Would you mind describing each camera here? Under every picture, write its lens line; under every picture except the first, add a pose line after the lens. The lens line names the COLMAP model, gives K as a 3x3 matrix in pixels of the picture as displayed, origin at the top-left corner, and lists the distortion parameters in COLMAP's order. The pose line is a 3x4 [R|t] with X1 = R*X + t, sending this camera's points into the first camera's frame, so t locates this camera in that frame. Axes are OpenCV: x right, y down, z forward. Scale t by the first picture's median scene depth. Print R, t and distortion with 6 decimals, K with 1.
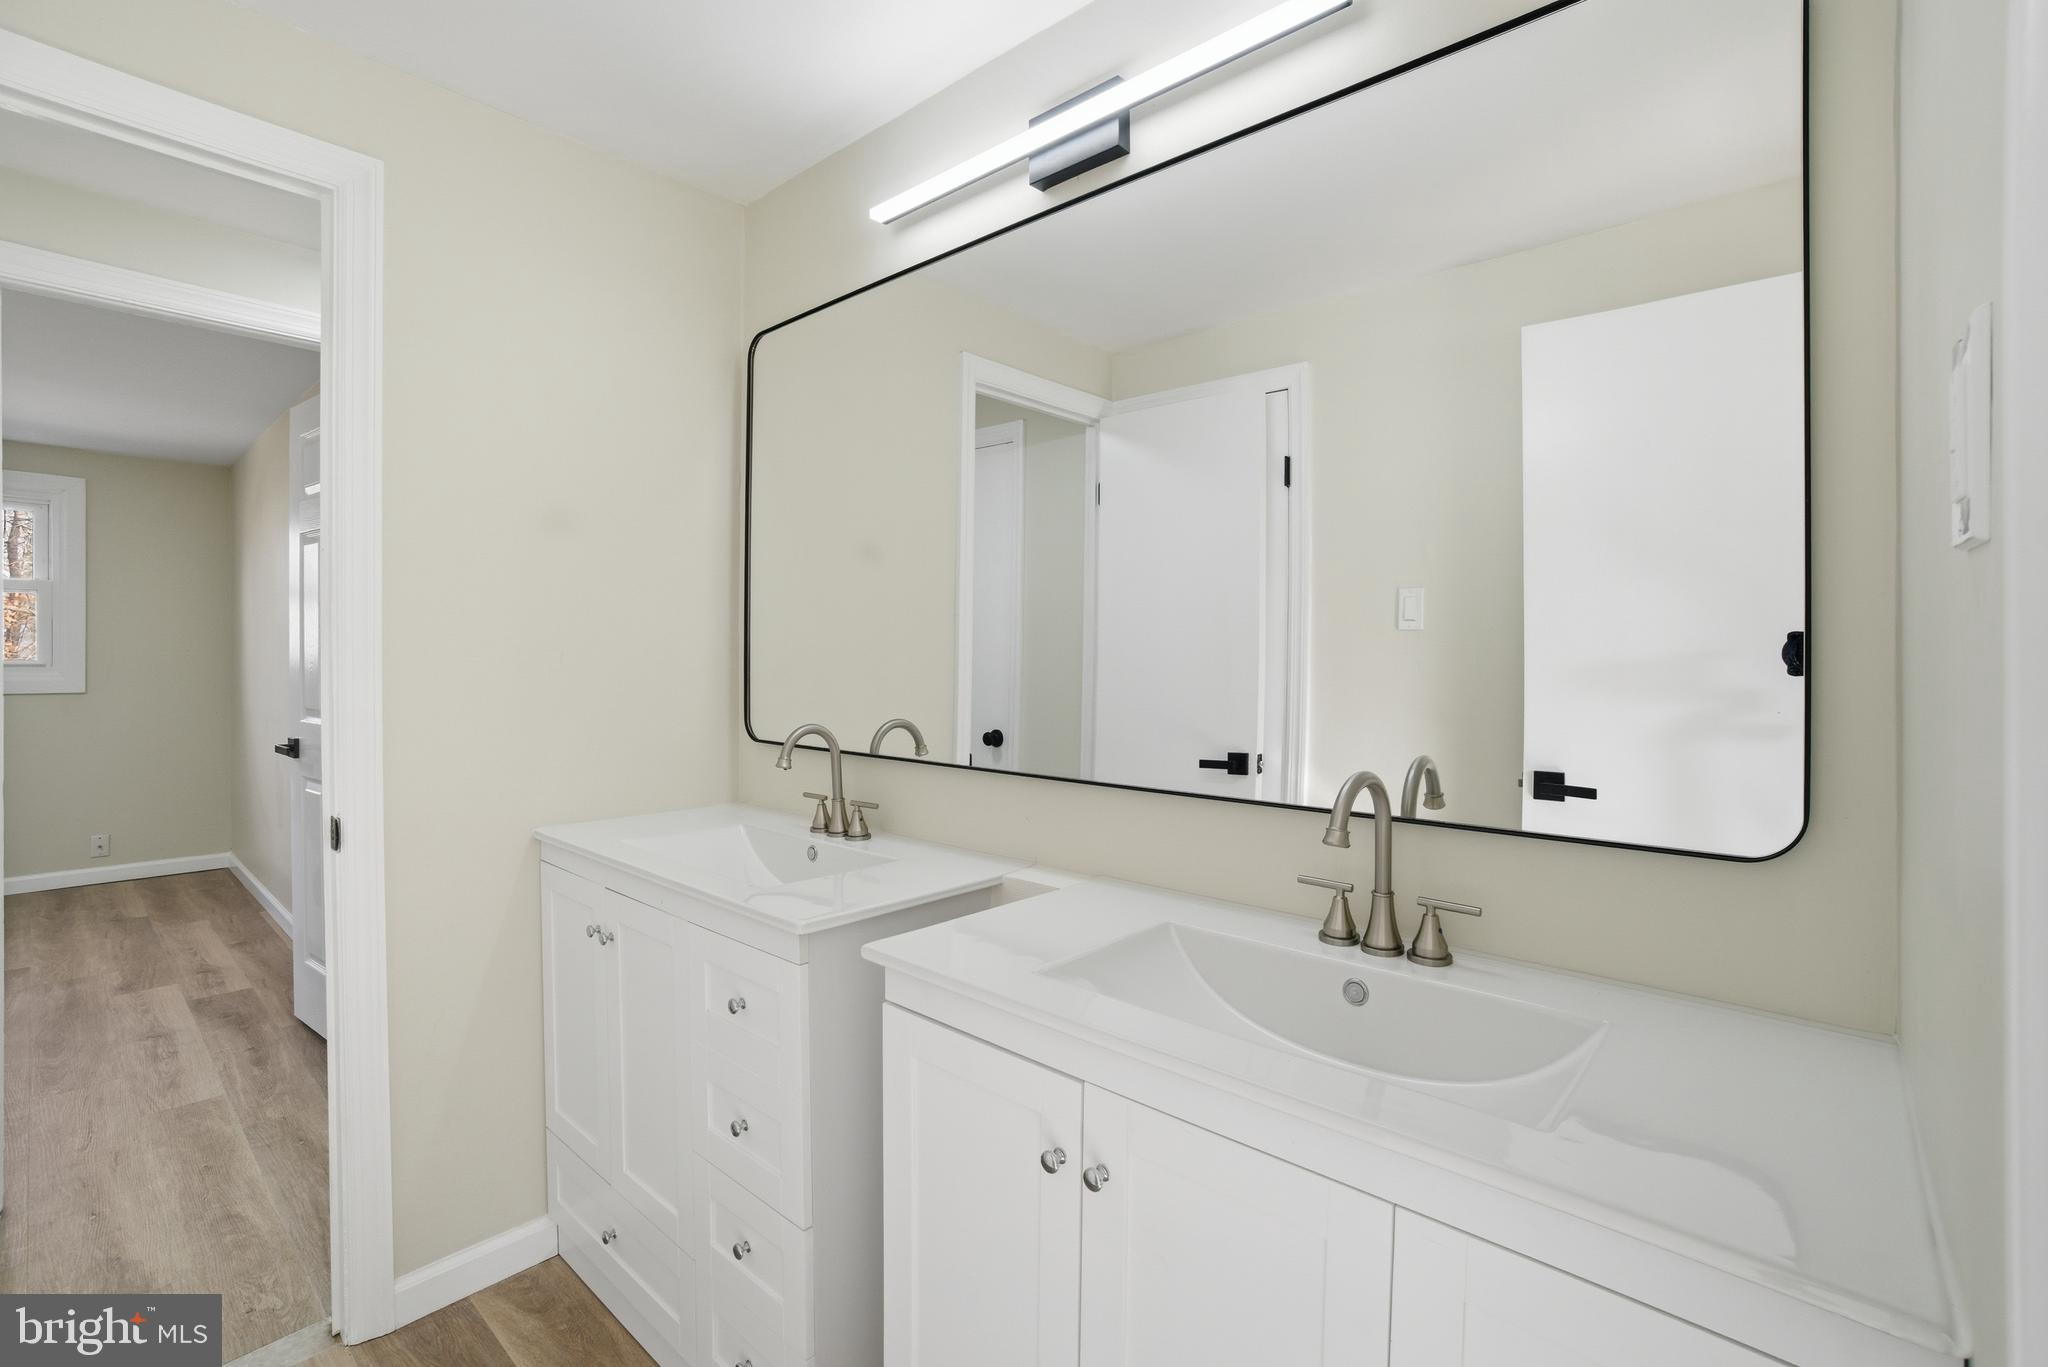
lens RADIAL K [[932.3, 0, 1027.5], [0, 932.3, 632.1], [0, 0, 1]] dist [0.000051, -0.000016]
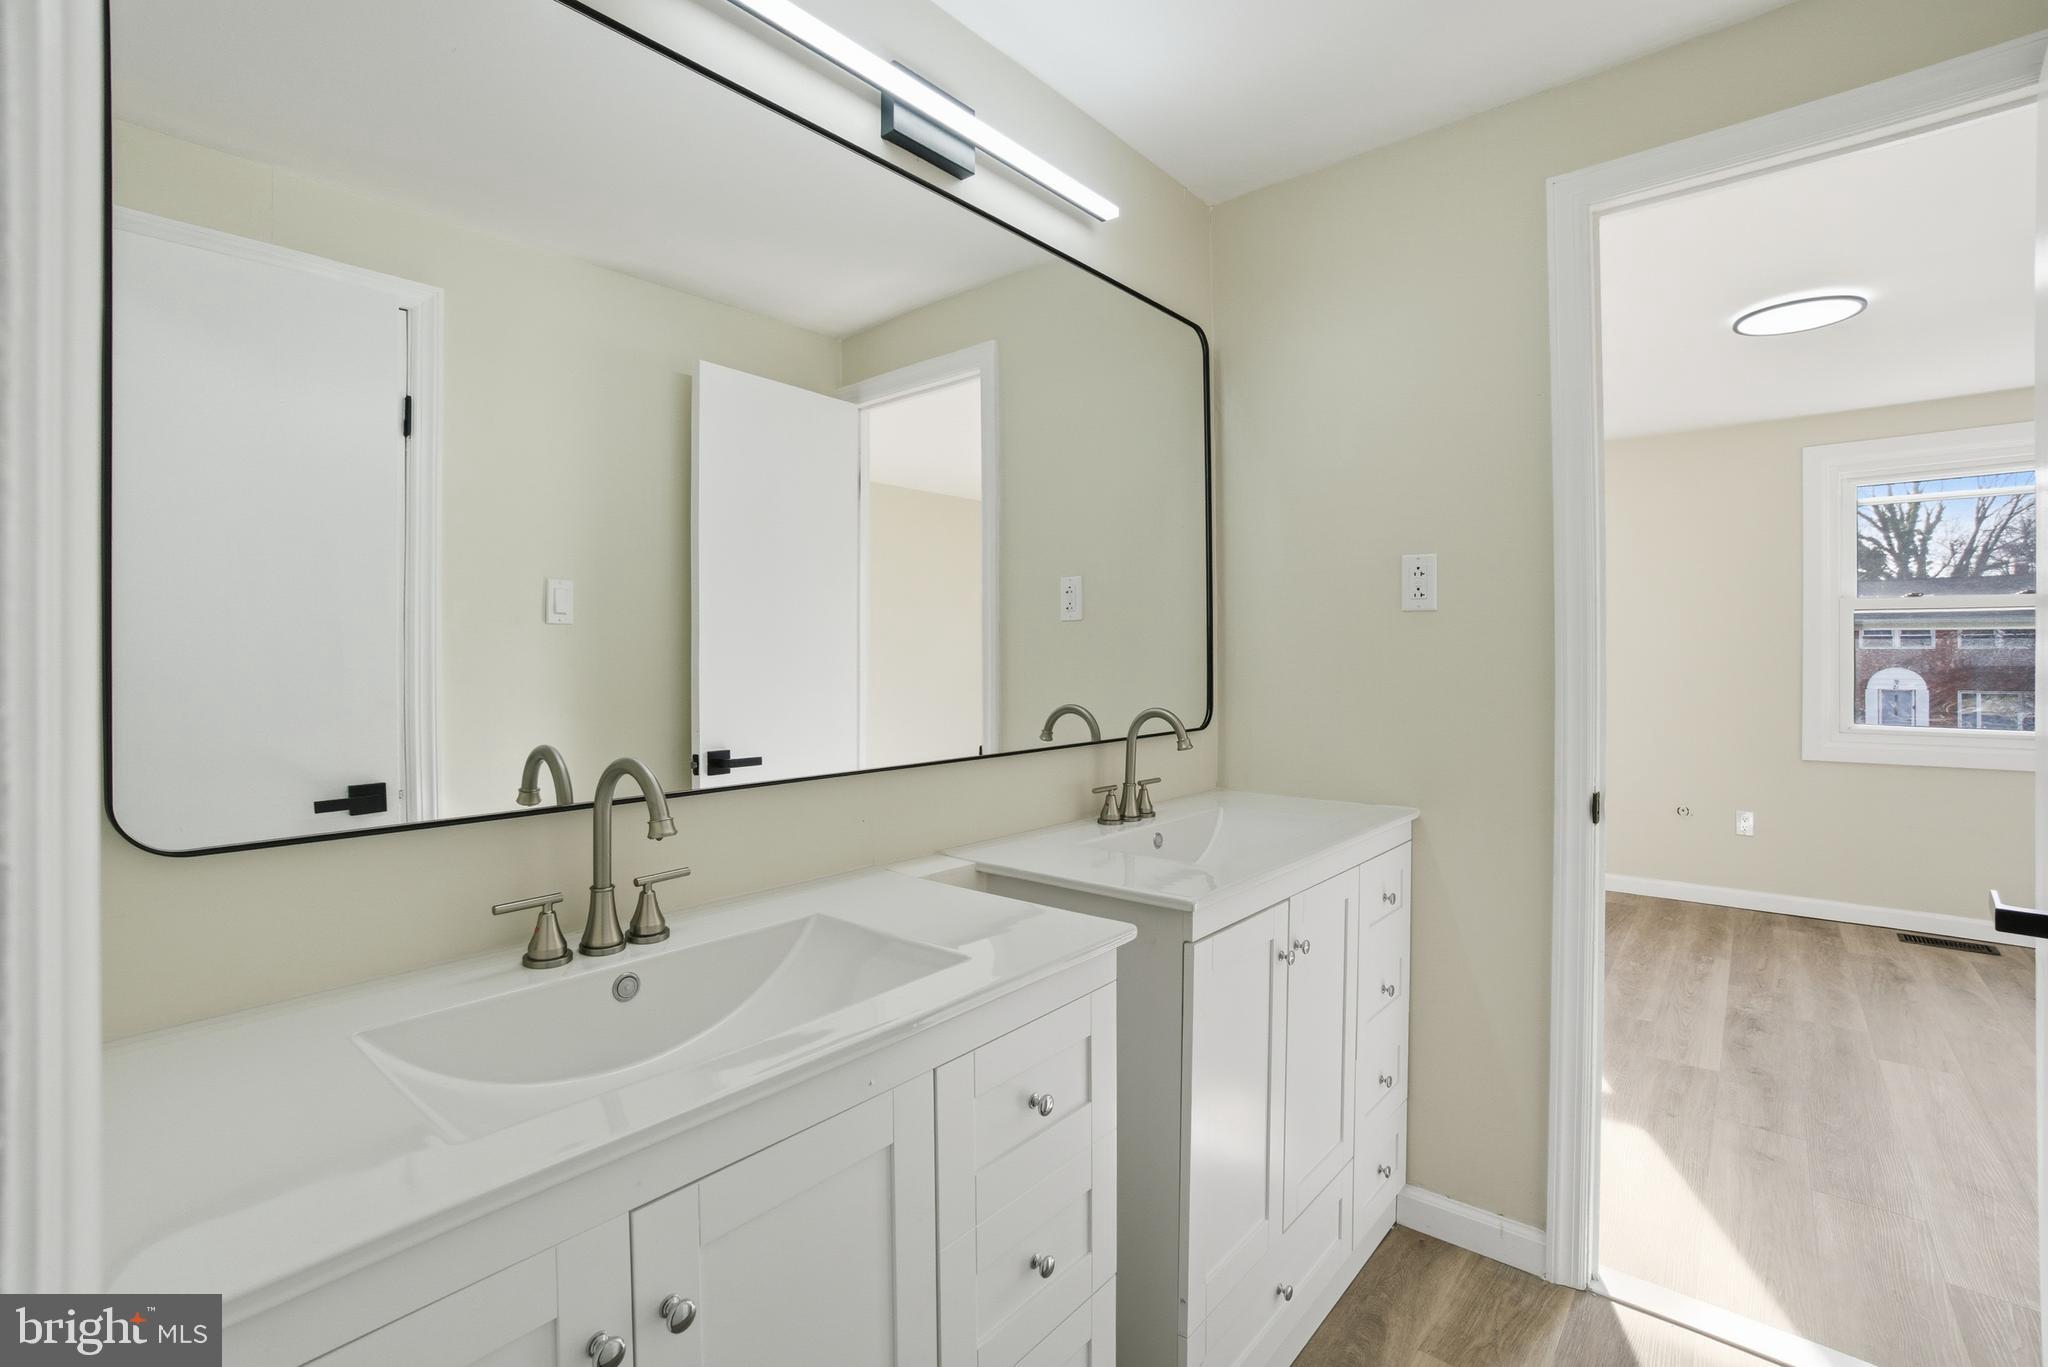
lens RADIAL K [[921.8, 0, 1024.0], [0, 921.8, 683.5], [0, 0, 1]] dist [-0.013399, 0.000242]
pose [[-0.040120, -0.036067, 0.998544, -0.693301], [-0.016206, 0.999240, 0.035441, 0.022924], [-0.999063, -0.014760, -0.040674, 0.677727]]
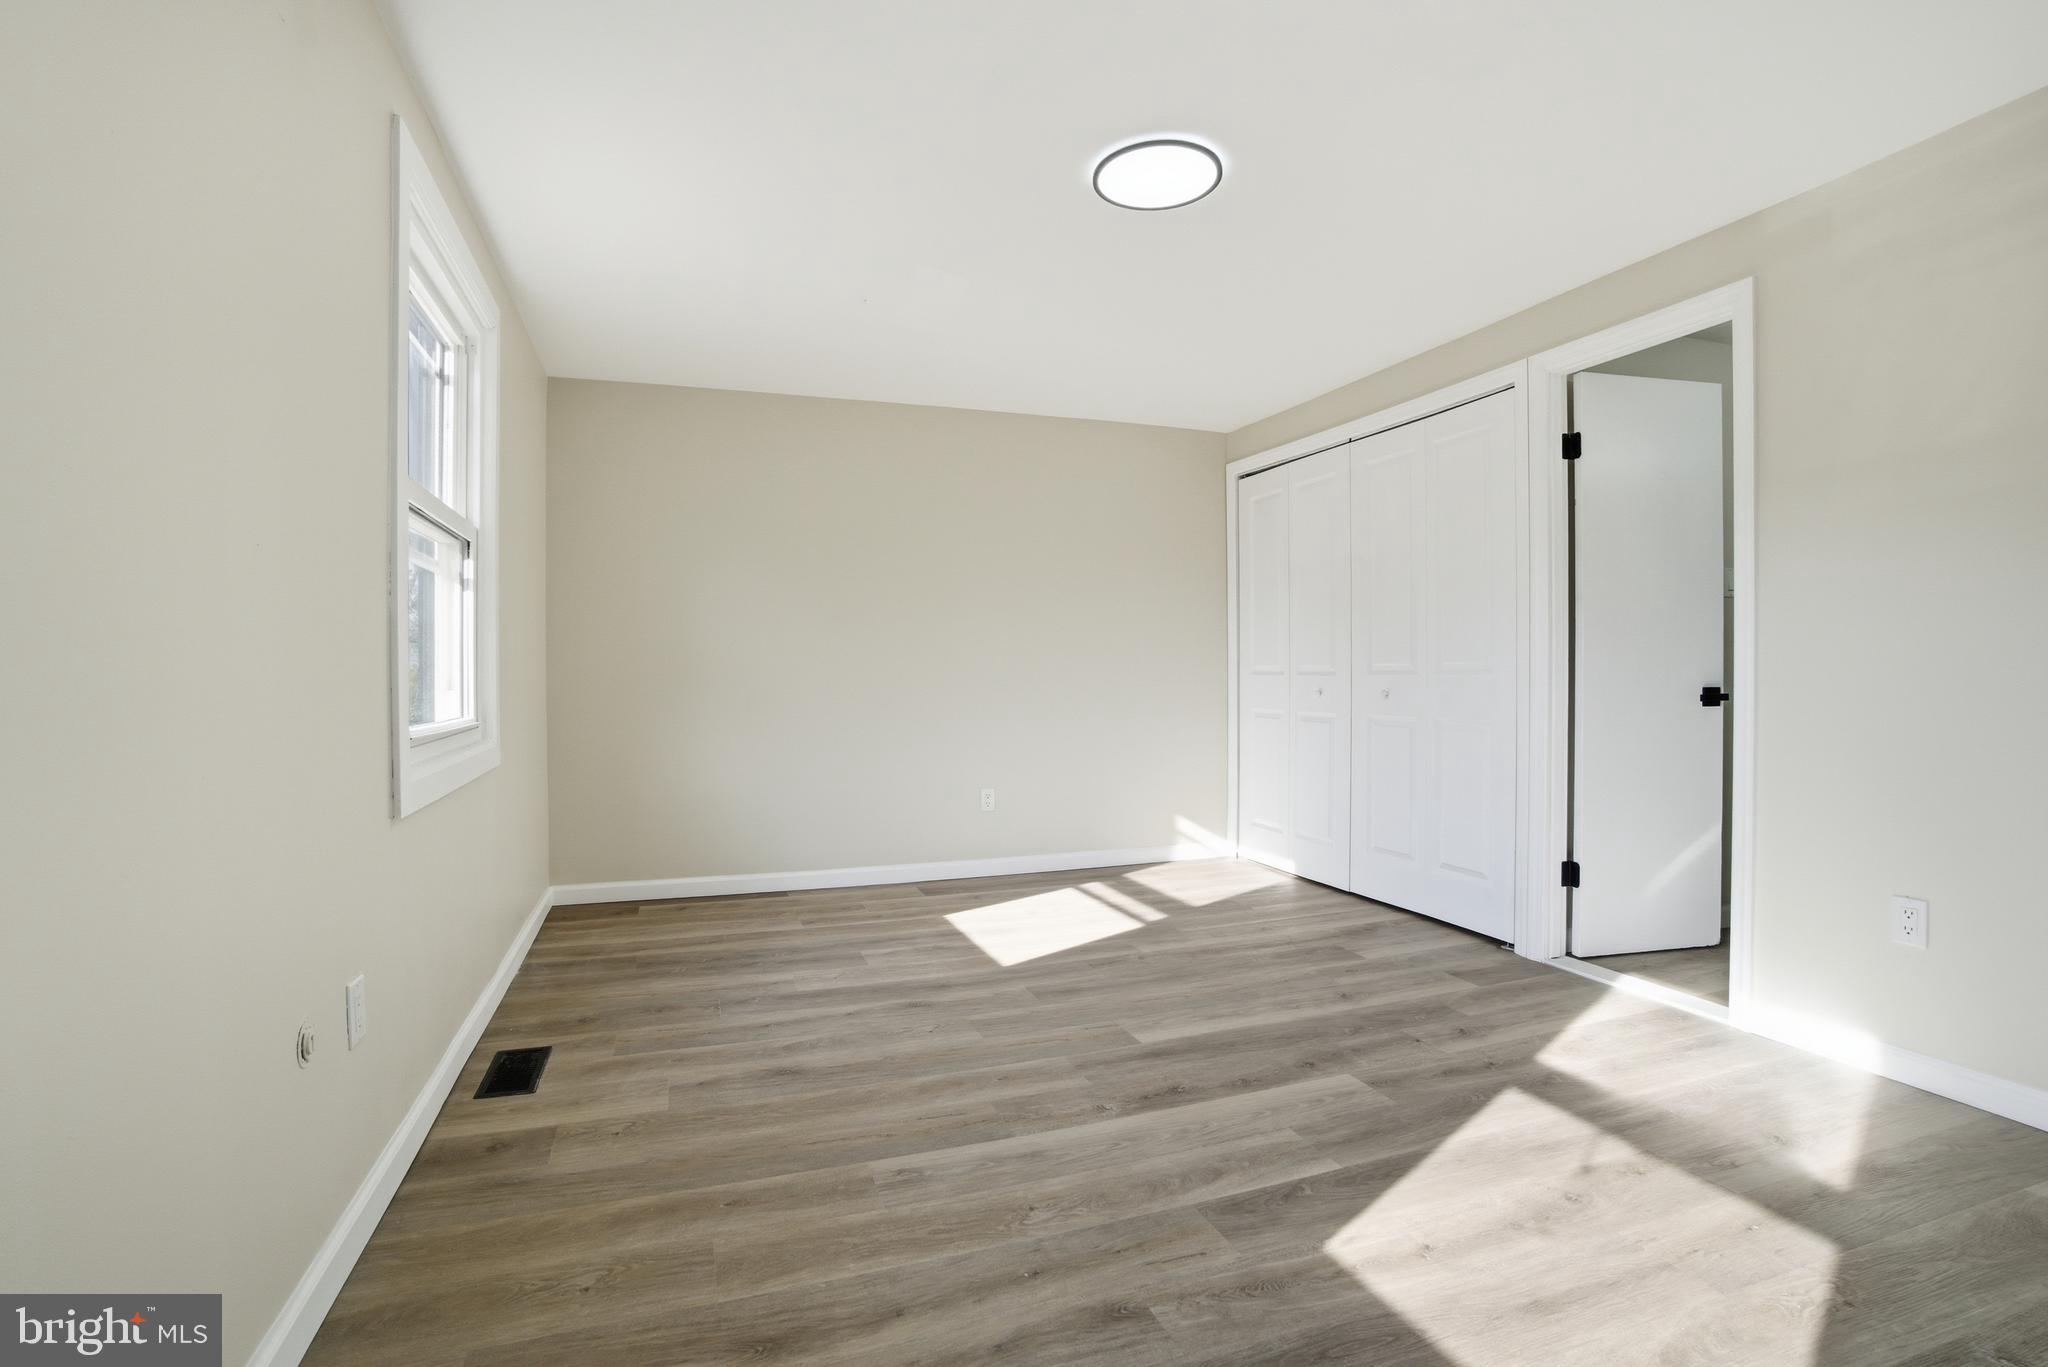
lens RADIAL K [[925.6, 0, 1019.6], [0, 925.6, 666.0], [0, 0, 1]] dist [-0.086654, 0.038928]
pose [[-0.489730, -0.008597, -0.871832, 1.856203], [0.018765, 0.999616, -0.020398, 0.115298], [0.871672, -0.026349, -0.489380, -0.207153]]
